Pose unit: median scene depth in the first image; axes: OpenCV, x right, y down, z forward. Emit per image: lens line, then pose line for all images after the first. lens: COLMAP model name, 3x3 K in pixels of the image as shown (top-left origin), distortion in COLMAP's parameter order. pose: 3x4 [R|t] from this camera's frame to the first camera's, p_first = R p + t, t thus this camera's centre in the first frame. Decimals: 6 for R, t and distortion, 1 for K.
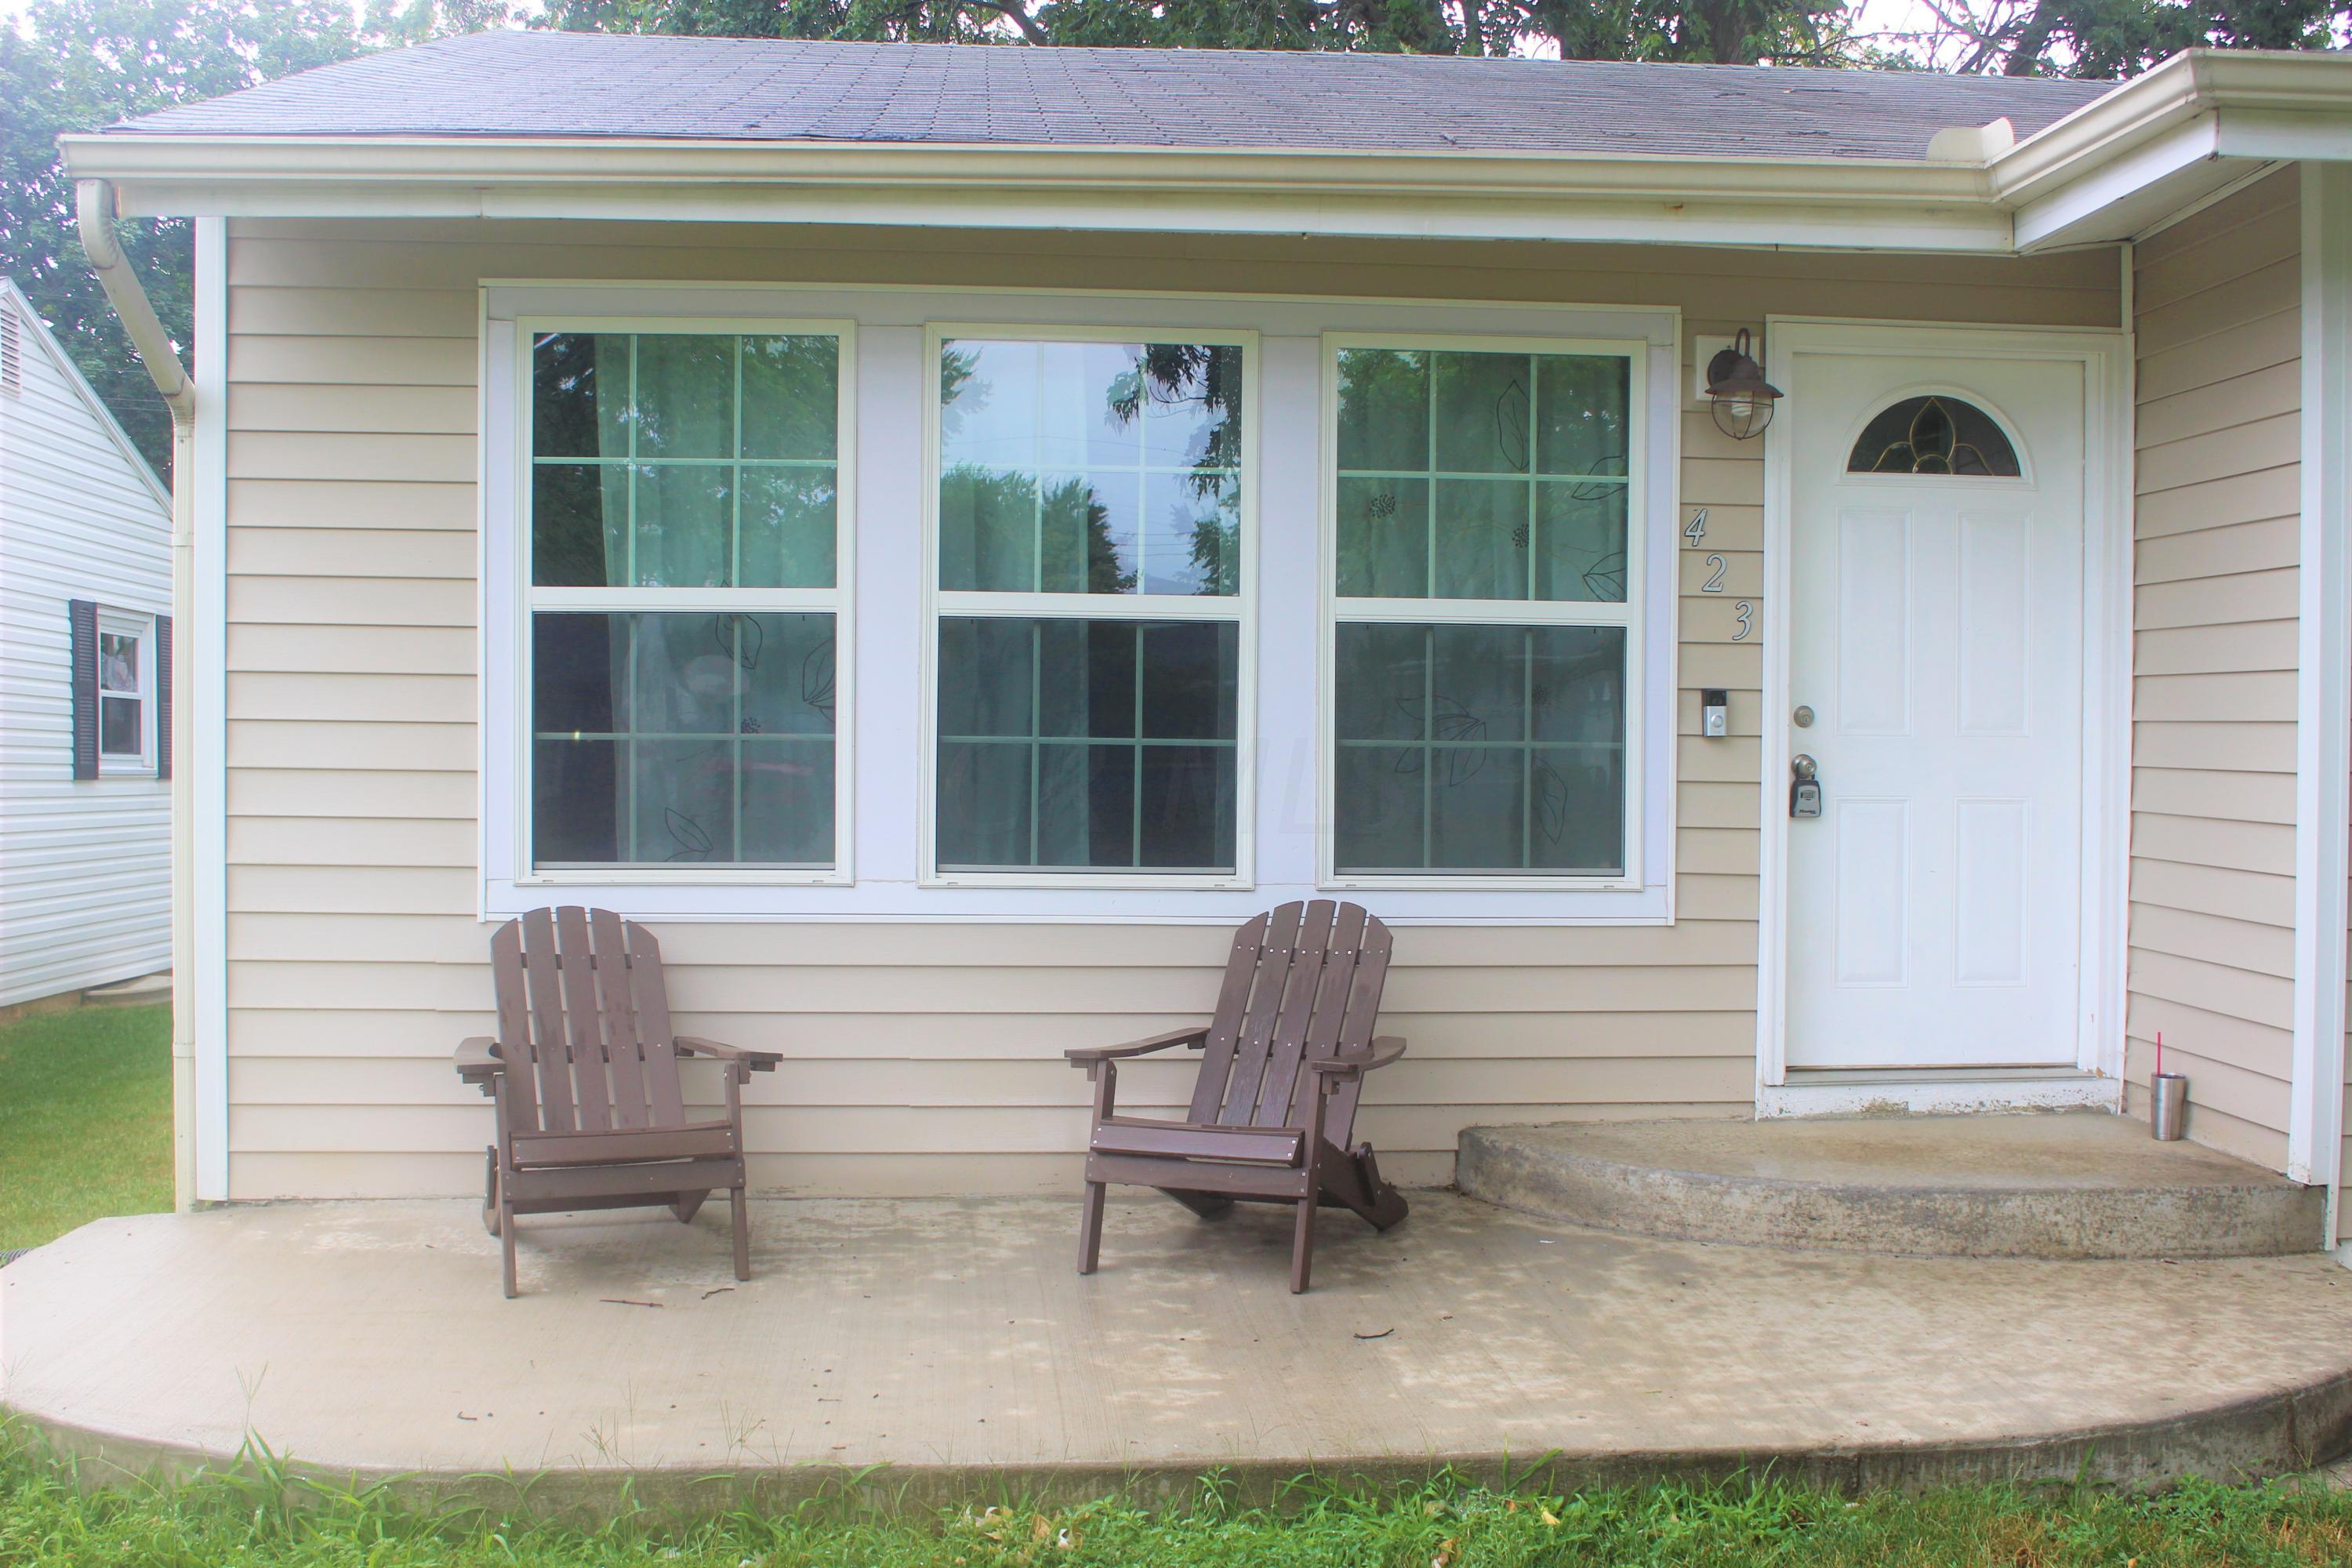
lens RADIAL K [[2406.8, 0, 1269.8], [0, 2406.8, 827.5], [0, 0, 1]] dist [-0.109317, 0.131011]
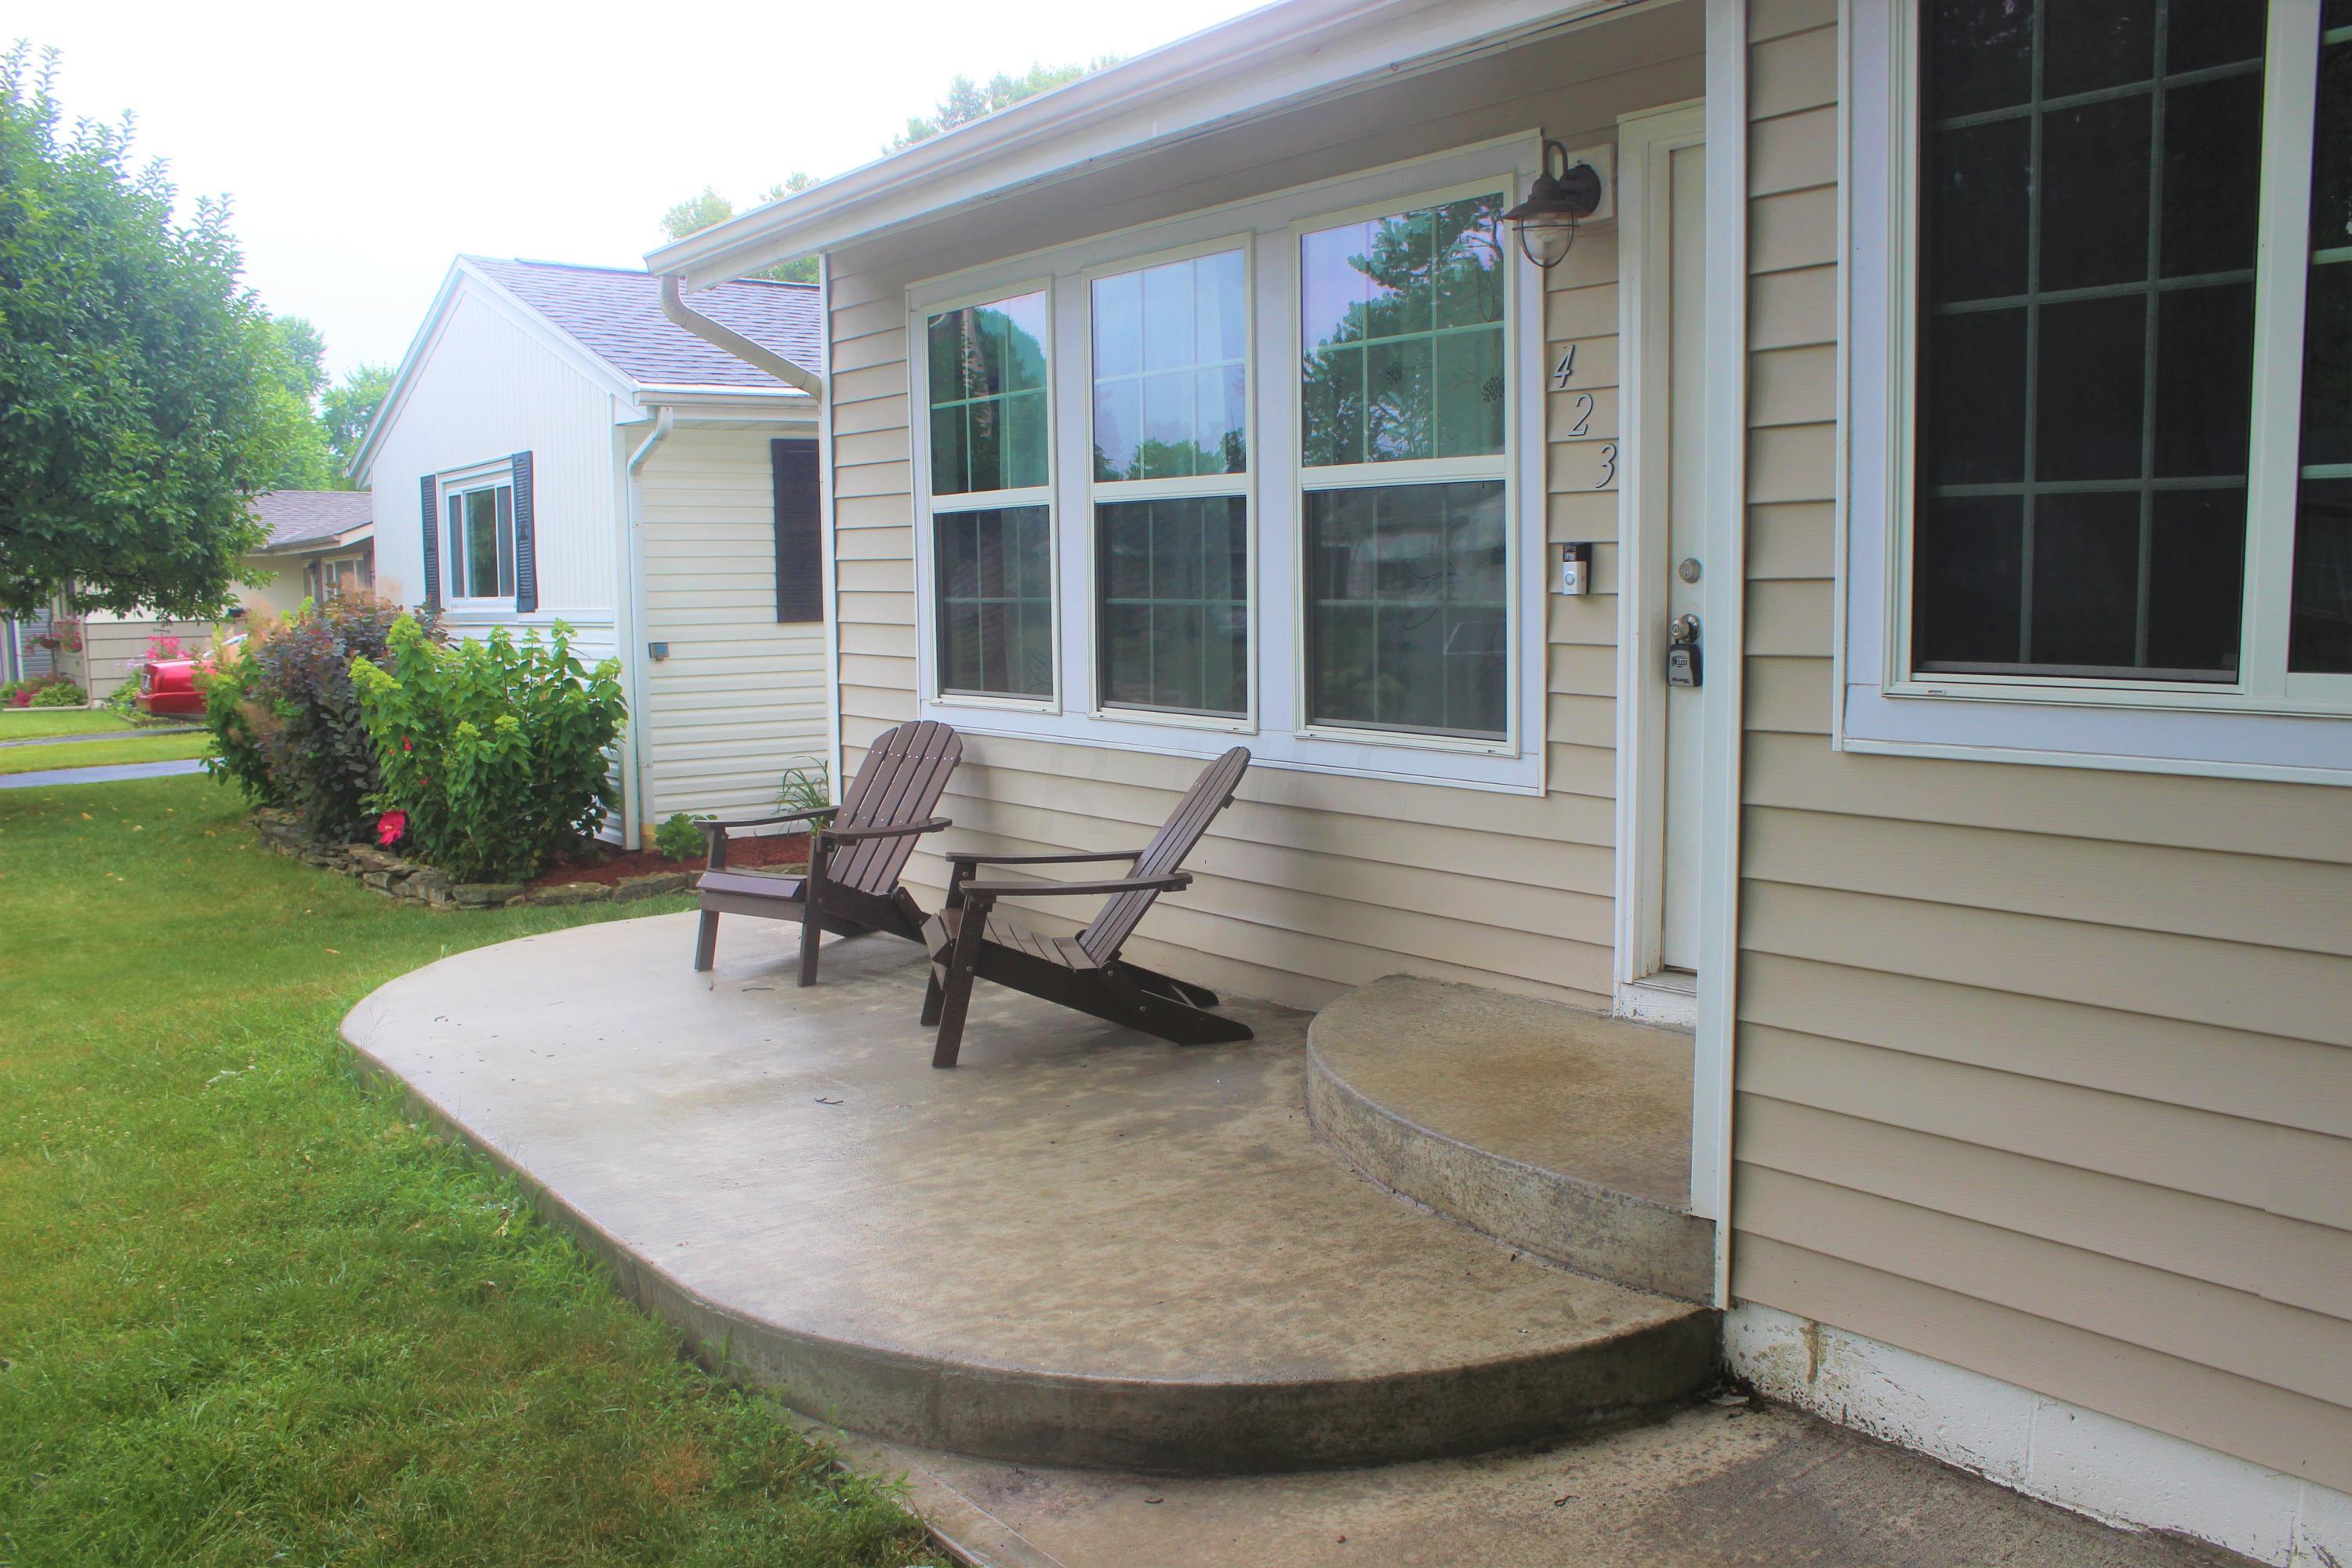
lens RADIAL K [[1952.3, 0, 1176.2], [0, 1952.3, 811.6], [0, 0, 1]] dist [-0.151850, 0.141247]
pose [[0.532725, 0.088071, -0.841693, 0.754647], [-0.004480, 0.994850, 0.101261, -0.030819], [0.846277, -0.050173, 0.530376, 0.488784]]
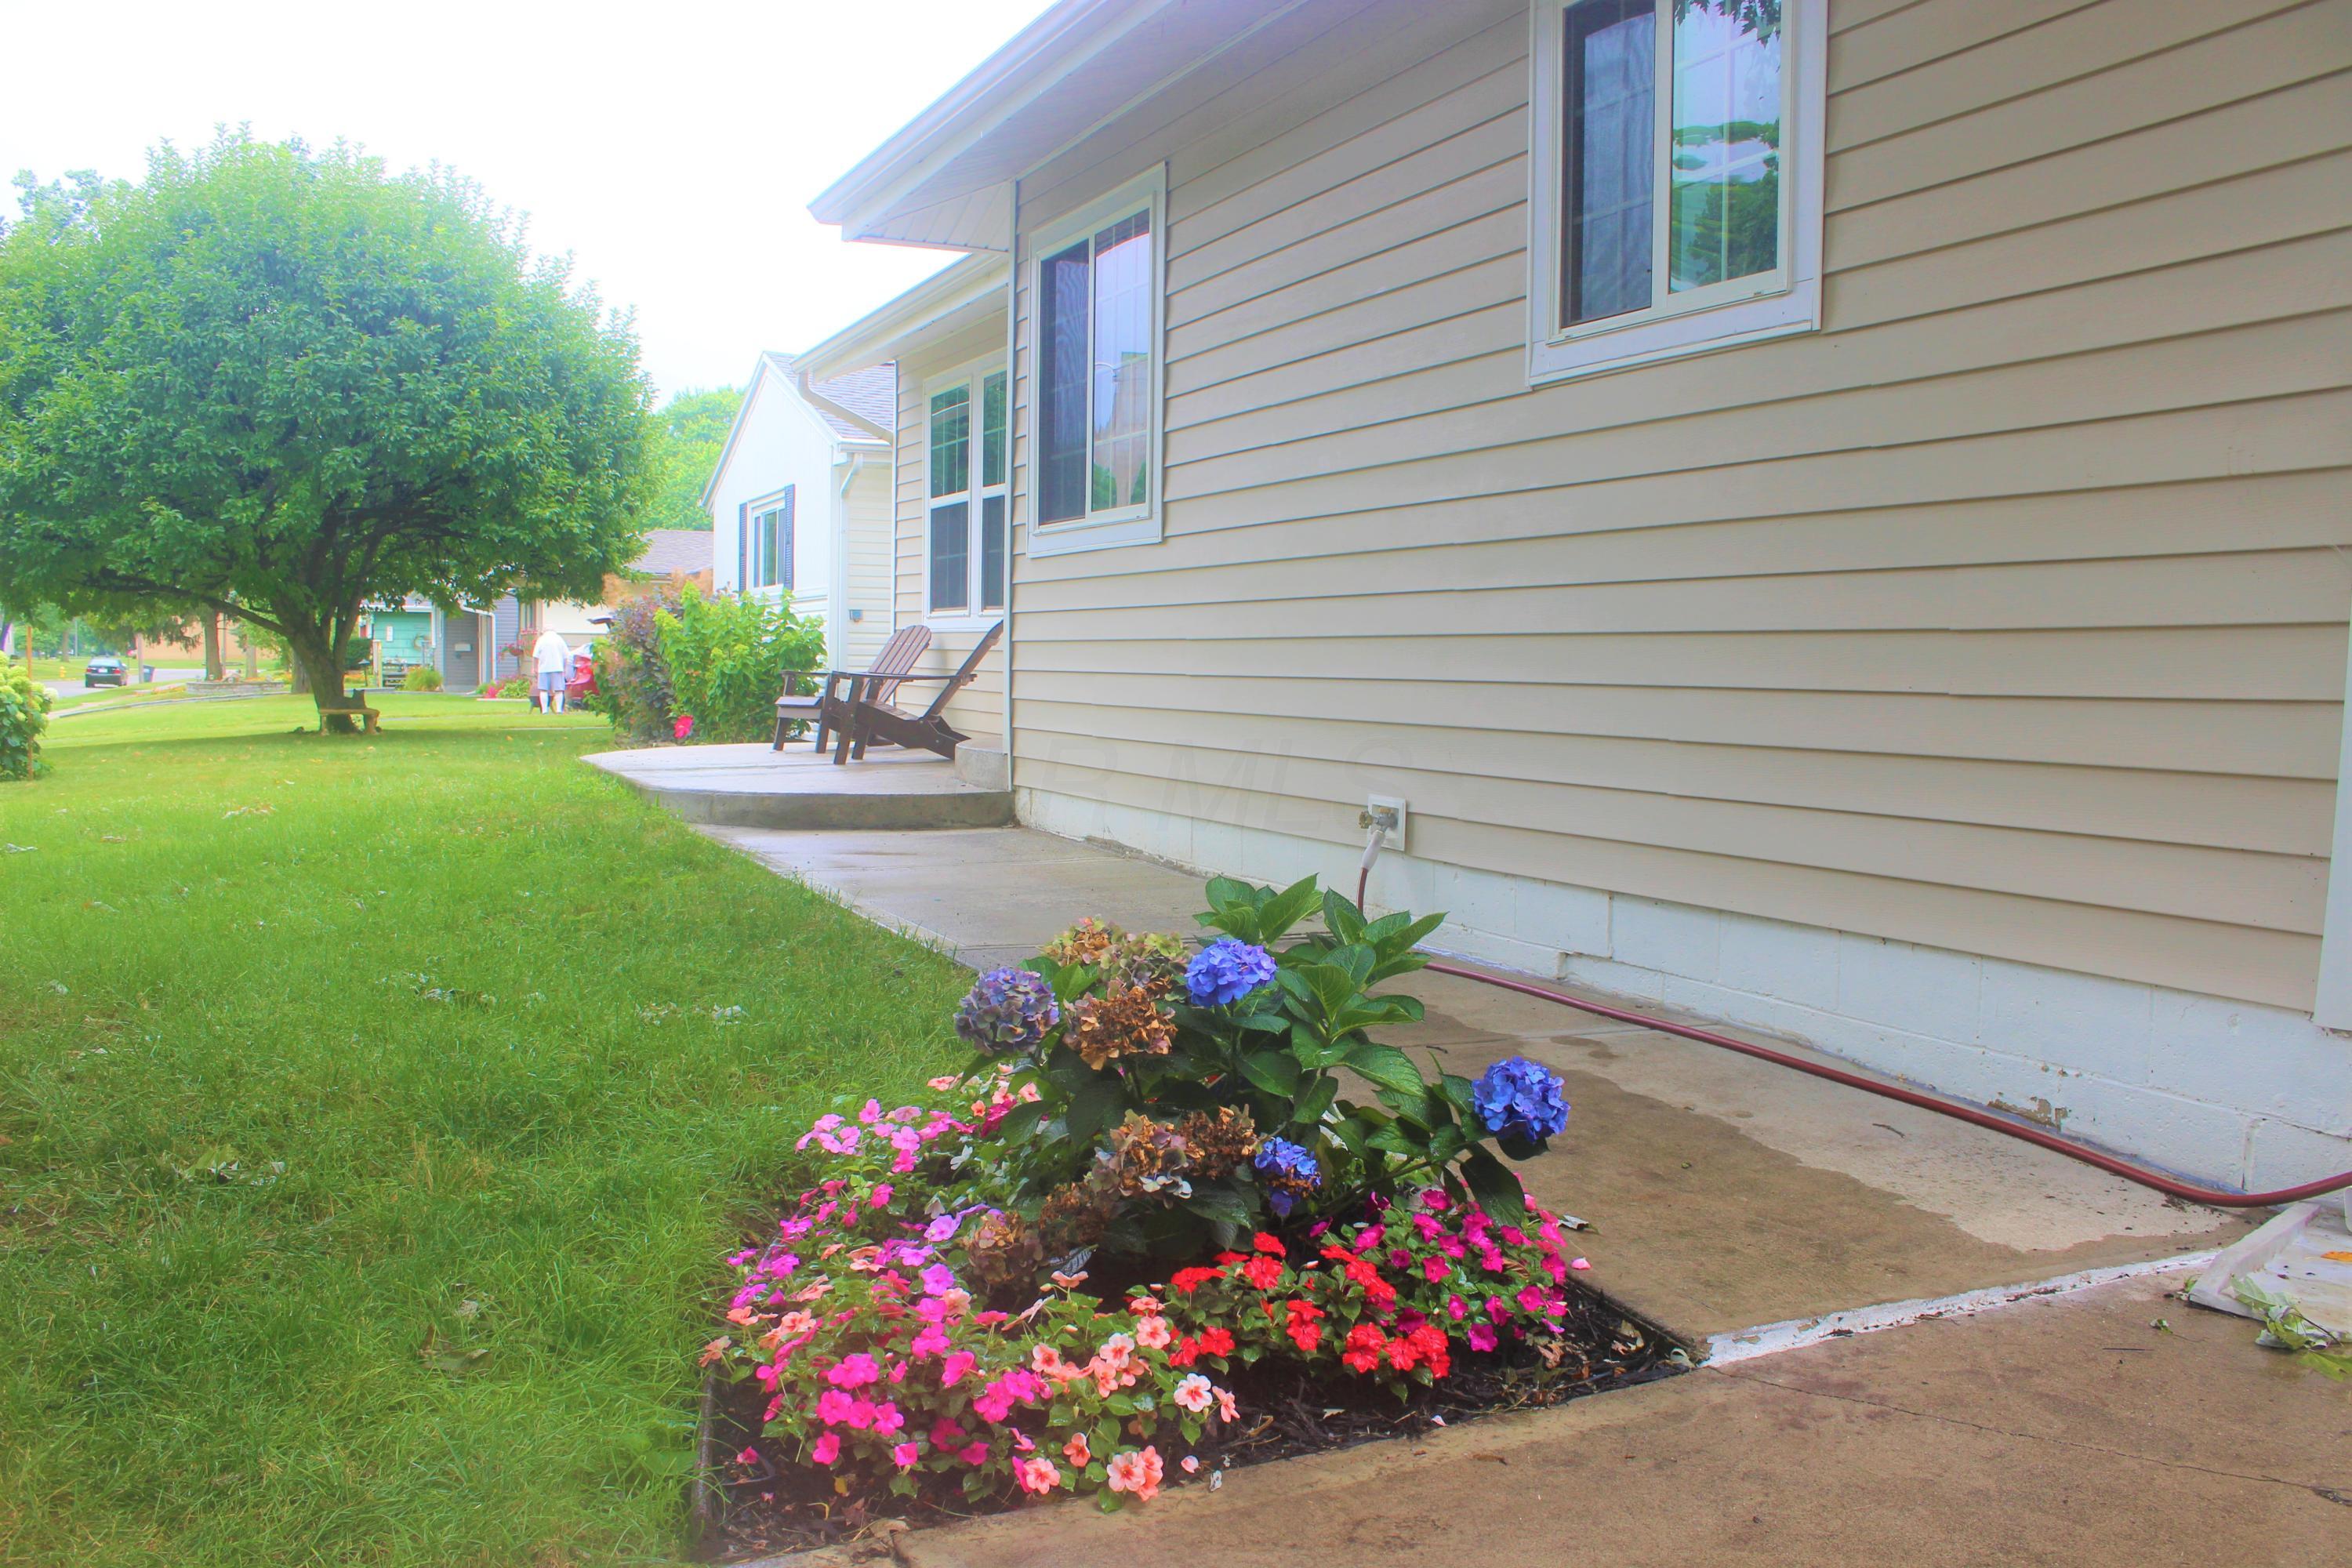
lens RADIAL K [[1952.3, 0, 1176.2], [0, 1952.3, 811.6], [0, 0, 1]] dist [-0.151850, 0.141247]
pose [[0.336713, 0.075895, -0.938544, 1.699192], [-0.038401, 0.997024, 0.066847, 0.079808], [0.940824, 0.013533, 0.338625, 0.545741]]
